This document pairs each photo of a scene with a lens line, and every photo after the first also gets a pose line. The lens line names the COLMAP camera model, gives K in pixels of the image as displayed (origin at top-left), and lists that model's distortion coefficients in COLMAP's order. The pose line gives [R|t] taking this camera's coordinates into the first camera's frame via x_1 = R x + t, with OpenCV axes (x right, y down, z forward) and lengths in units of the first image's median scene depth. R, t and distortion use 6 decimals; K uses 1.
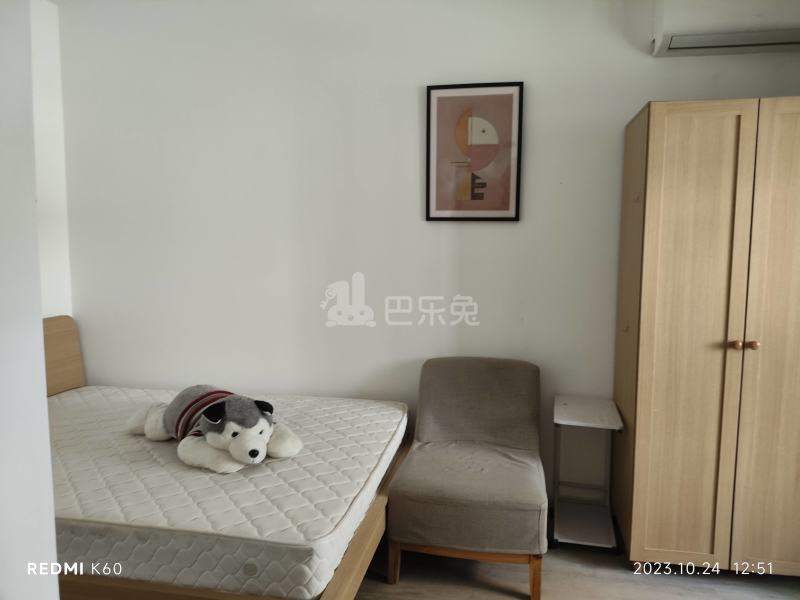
lens RADIAL K [[586.2, 0, 399.3], [0, 586.2, 296.0], [0, 0, 1]] dist [0.046821, -0.064227]
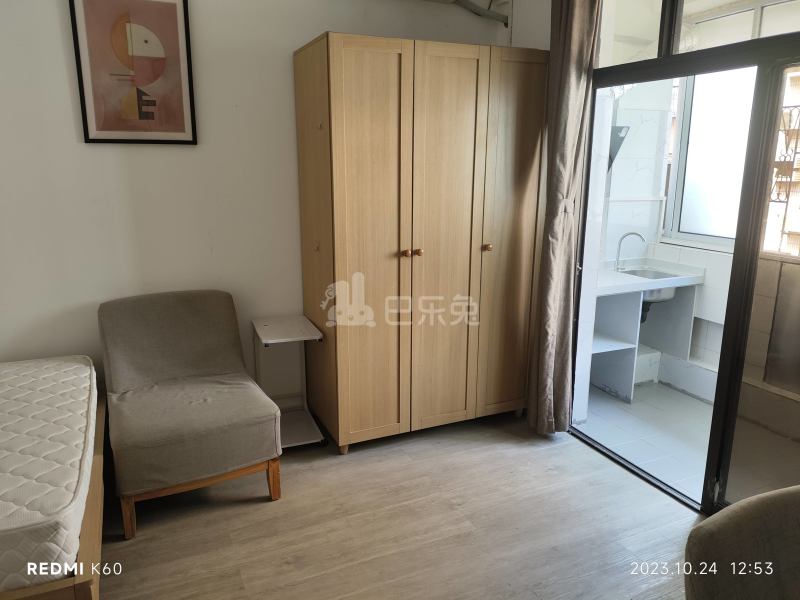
lens RADIAL K [[586.2, 0, 410.7], [0, 586.2, 307.6], [0, 0, 1]] dist [0.046821, -0.064227]
pose [[0.815335, -0.142679, 0.561135, -0.100177], [0.062417, 0.985173, 0.159806, 0.000691], [-0.575616, -0.095271, 0.812151, 0.001960]]
